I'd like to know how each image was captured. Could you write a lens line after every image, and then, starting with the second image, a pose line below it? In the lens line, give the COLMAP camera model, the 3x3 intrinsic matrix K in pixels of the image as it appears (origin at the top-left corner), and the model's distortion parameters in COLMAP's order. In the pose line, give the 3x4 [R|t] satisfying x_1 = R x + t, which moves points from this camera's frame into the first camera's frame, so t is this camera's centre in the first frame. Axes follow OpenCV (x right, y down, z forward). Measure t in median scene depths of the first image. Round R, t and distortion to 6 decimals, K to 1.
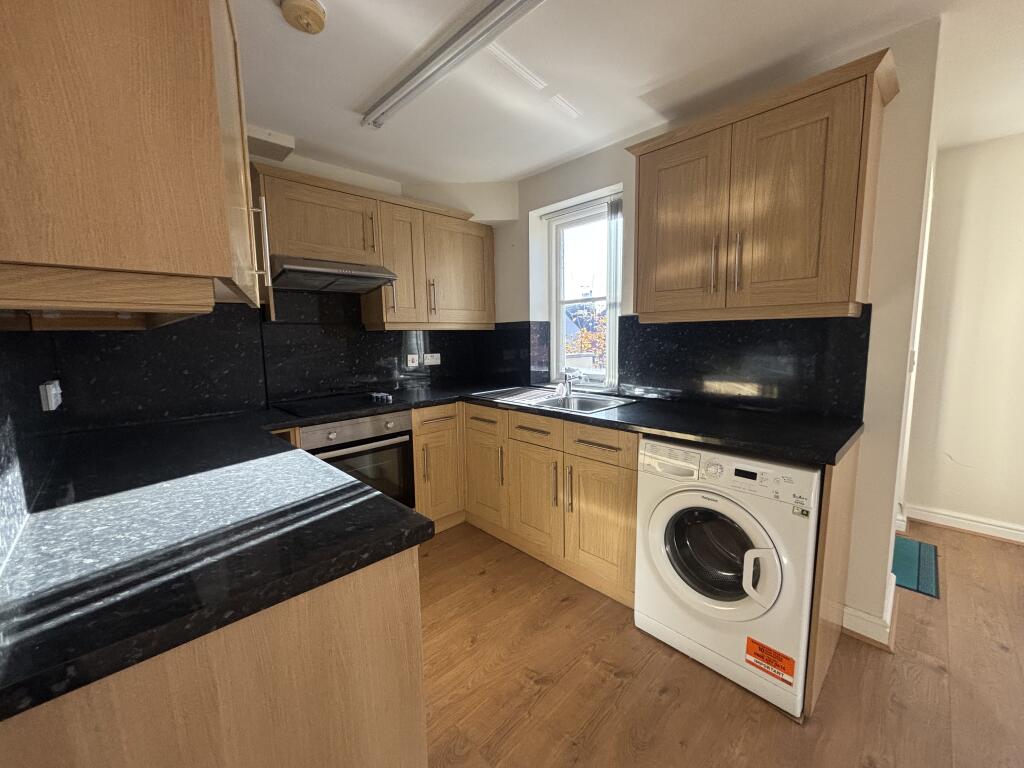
lens RADIAL K [[411.4, 0, 513.7], [0, 411.4, 378.9], [0, 0, 1]] dist [-0.001352, 0.000572]
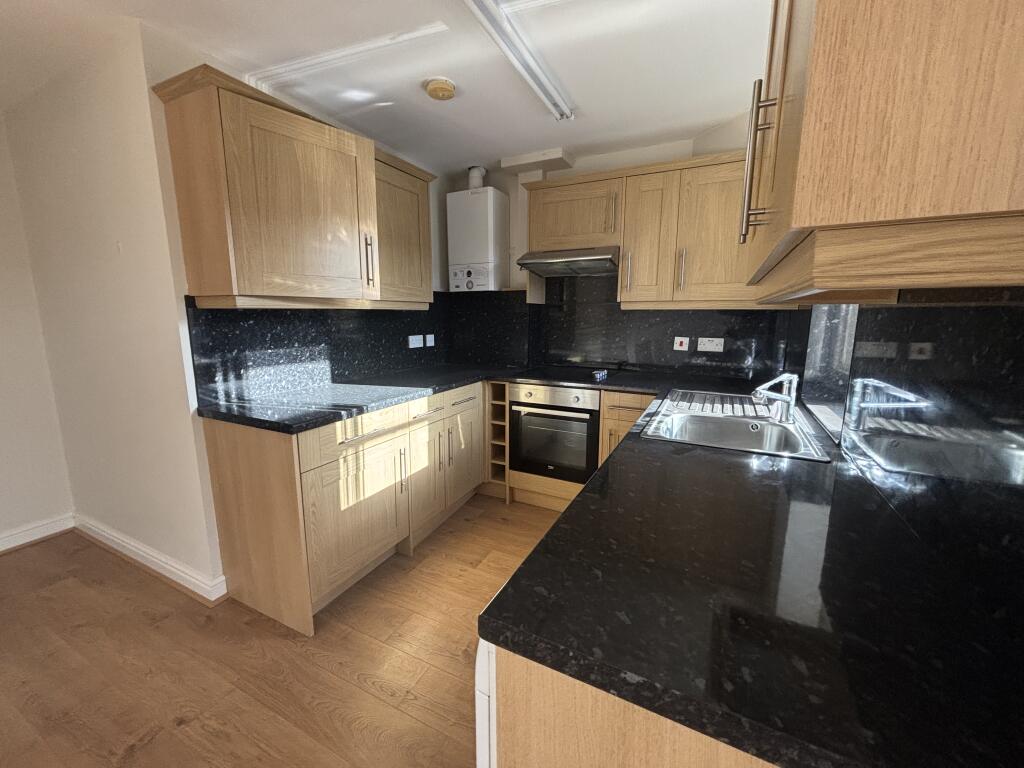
lens RADIAL K [[411.4, 0, 517.2], [0, 411.4, 377.8], [0, 0, 1]] dist [-0.001352, 0.000572]
pose [[0.342740, 0.171118, -0.923714, 0.566730], [-0.108166, 0.983919, 0.142136, -0.072582], [0.933182, 0.051198, 0.355738, 0.426141]]
